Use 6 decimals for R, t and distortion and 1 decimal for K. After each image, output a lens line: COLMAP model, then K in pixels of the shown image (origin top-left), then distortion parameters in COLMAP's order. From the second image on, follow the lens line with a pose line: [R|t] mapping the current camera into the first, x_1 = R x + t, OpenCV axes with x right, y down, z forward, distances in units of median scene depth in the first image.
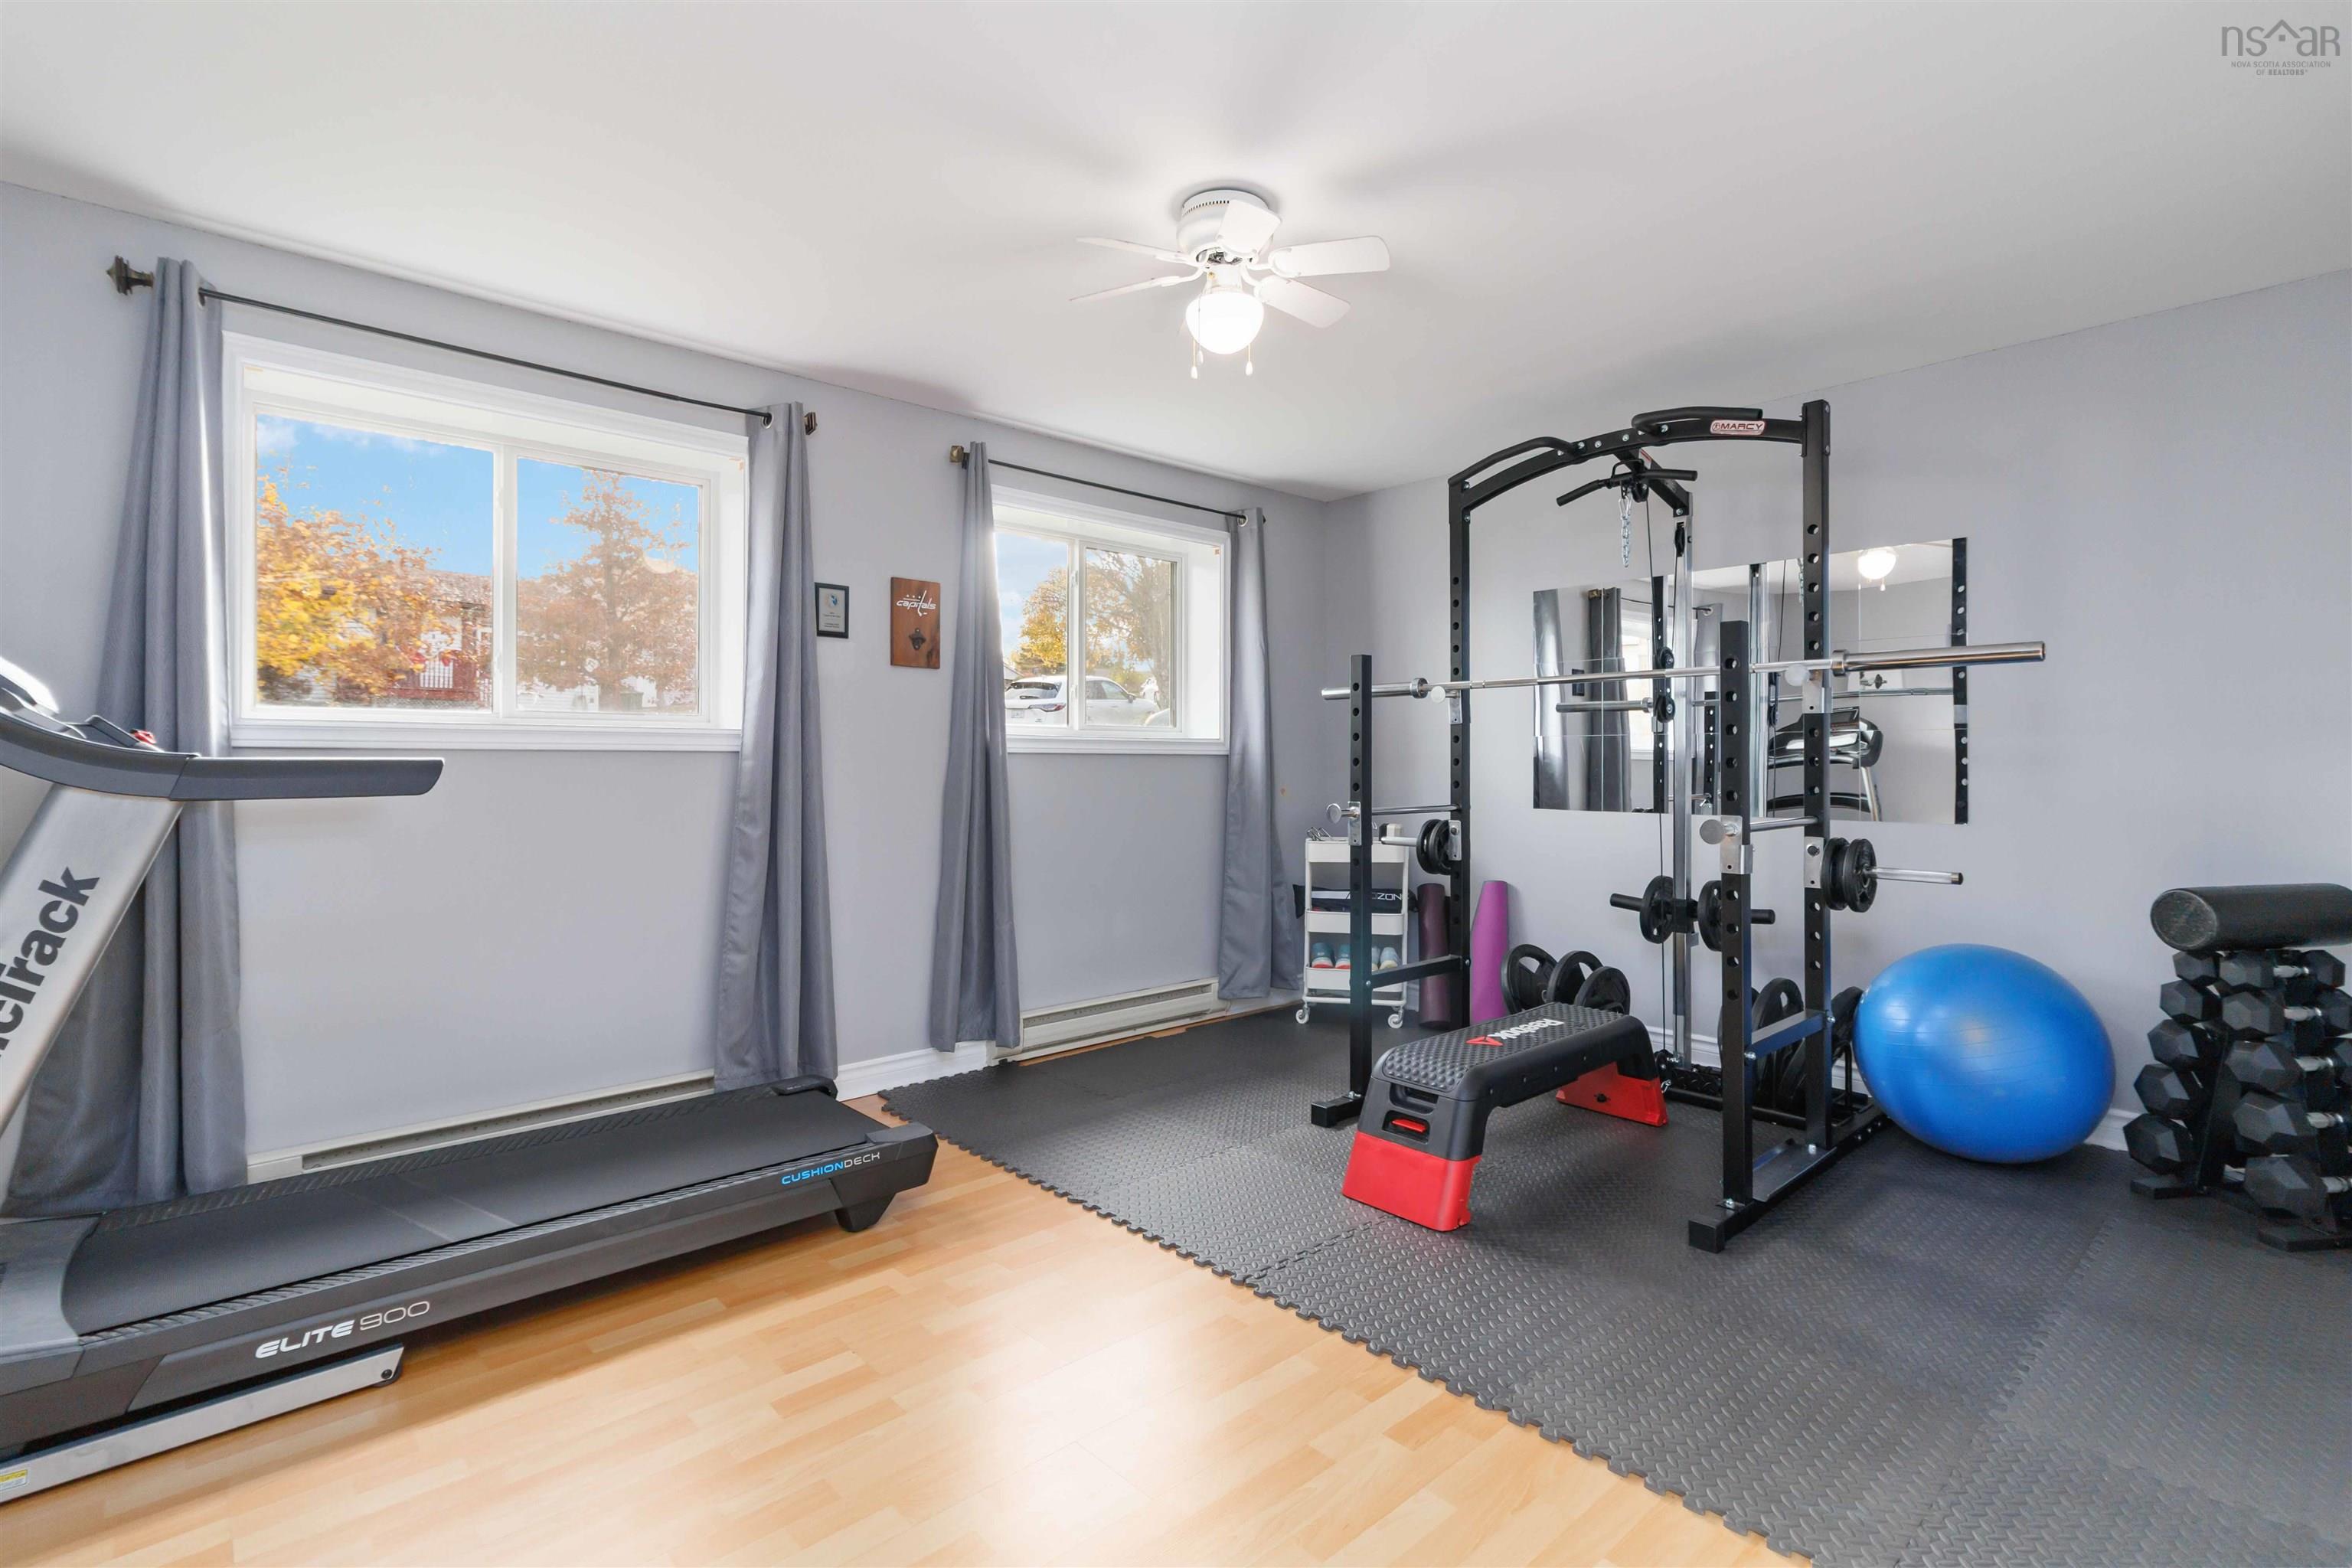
lens RADIAL K [[1087.6, 0, 1184.7], [0, 1087.6, 767.7], [0, 0, 1]] dist [0.007348, -0.001356]
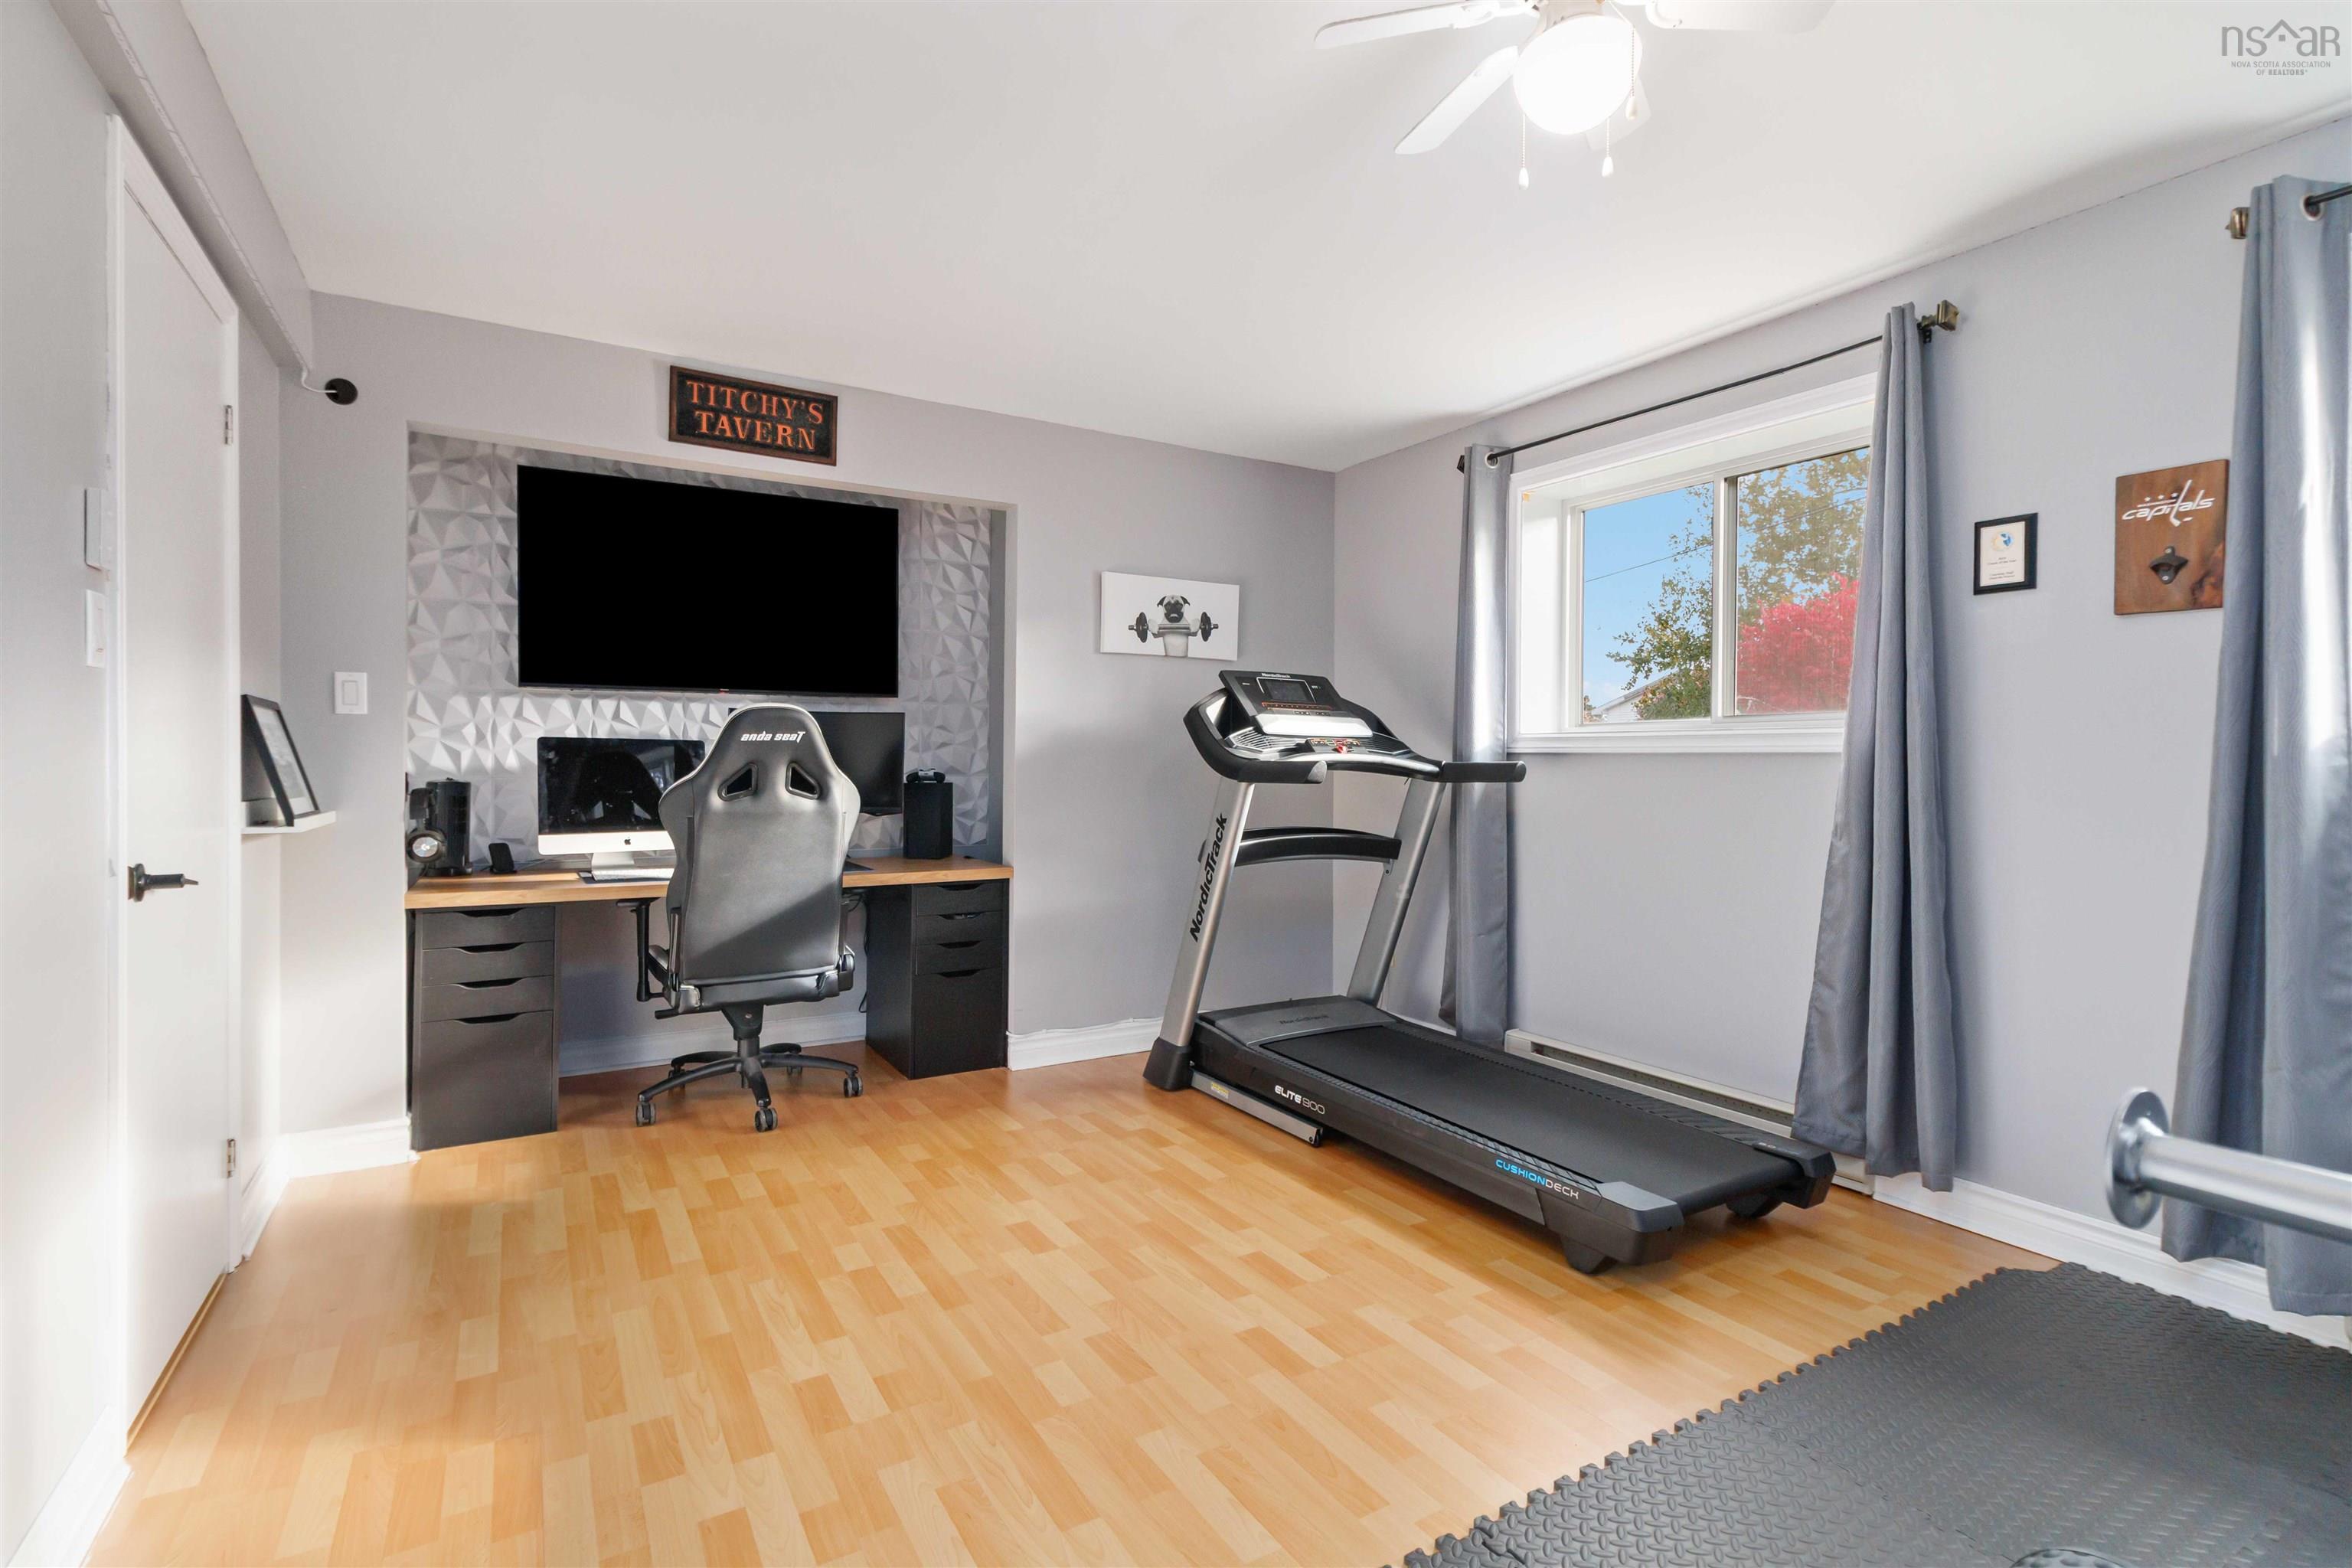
lens RADIAL K [[1087.6, 0, 1184.7], [0, 1087.6, 767.7], [0, 0, 1]] dist [0.007348, -0.001356]
pose [[-0.179461, 0.010890, -0.983705, 0.484837], [-0.006270, 0.999906, 0.012214, -0.008898], [0.983745, 0.008360, -0.179375, 0.601264]]
